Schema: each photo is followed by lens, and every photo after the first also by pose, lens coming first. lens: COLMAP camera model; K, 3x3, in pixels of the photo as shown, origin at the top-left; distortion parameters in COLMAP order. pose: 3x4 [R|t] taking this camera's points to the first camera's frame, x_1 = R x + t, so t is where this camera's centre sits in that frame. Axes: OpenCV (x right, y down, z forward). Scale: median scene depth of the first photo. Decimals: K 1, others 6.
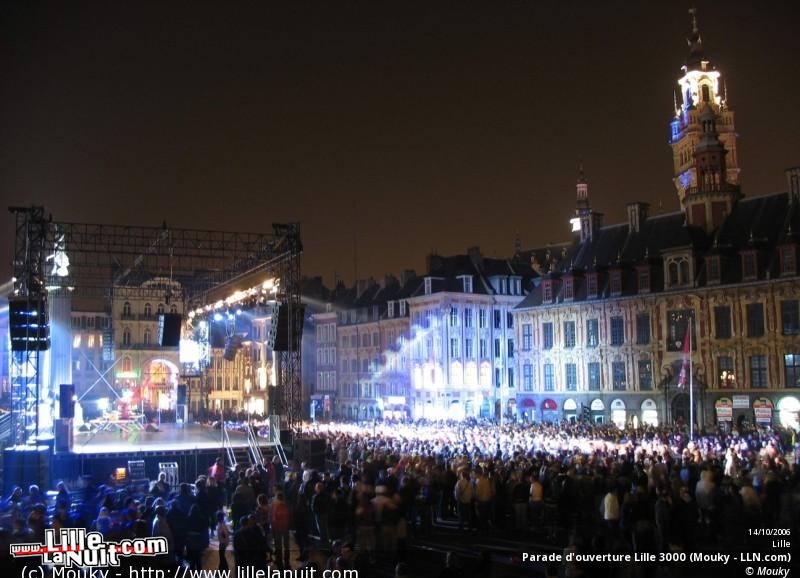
lens RADIAL K [[829.0, 0, 400.0], [0, 829.0, 289.0], [0, 0, 1]] dist [-0.201492, 0.242198]
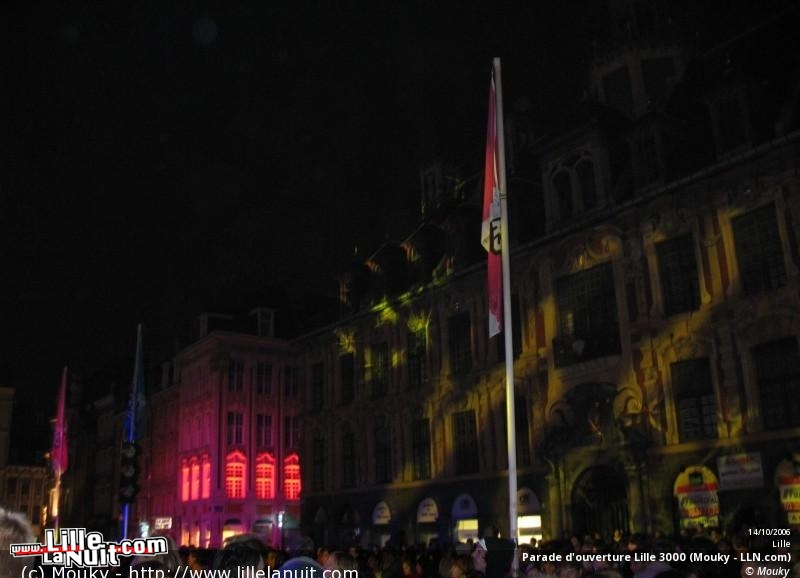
lens RADIAL K [[829.0, 0, 400.0], [0, 829.0, 289.0], [0, 0, 1]] dist [-0.201492, 0.242198]
pose [[0.999850, -0.015236, 0.008277, 0.236632], [0.016490, 0.983109, -0.182275, 0.108632], [-0.005361, 0.182384, 0.983213, 0.555052]]
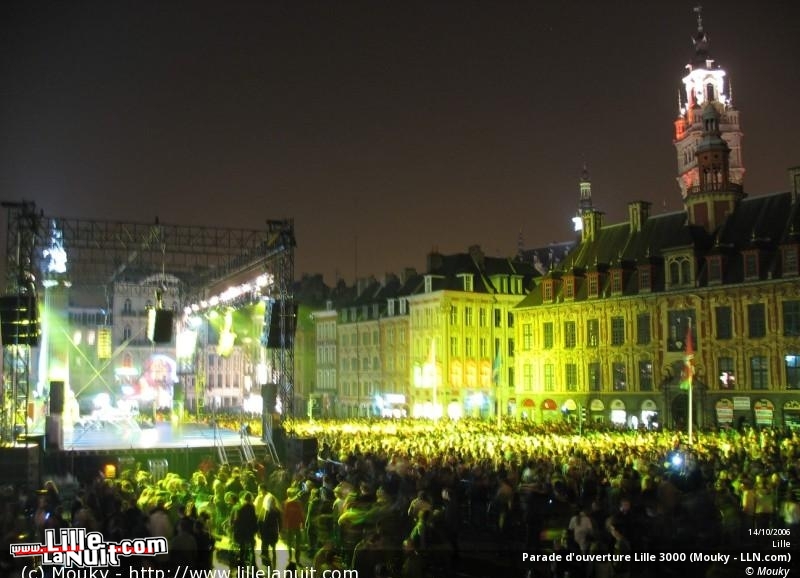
lens RADIAL K [[829.0, 0, 400.0], [0, 829.0, 289.0], [0, 0, 1]] dist [-0.201492, 0.242198]
pose [[0.999959, 0.006408, -0.006412, 0.008262], [-0.006397, 0.999978, 0.001827, 0.000512], [0.006424, -0.001785, 0.999978, 0.007440]]
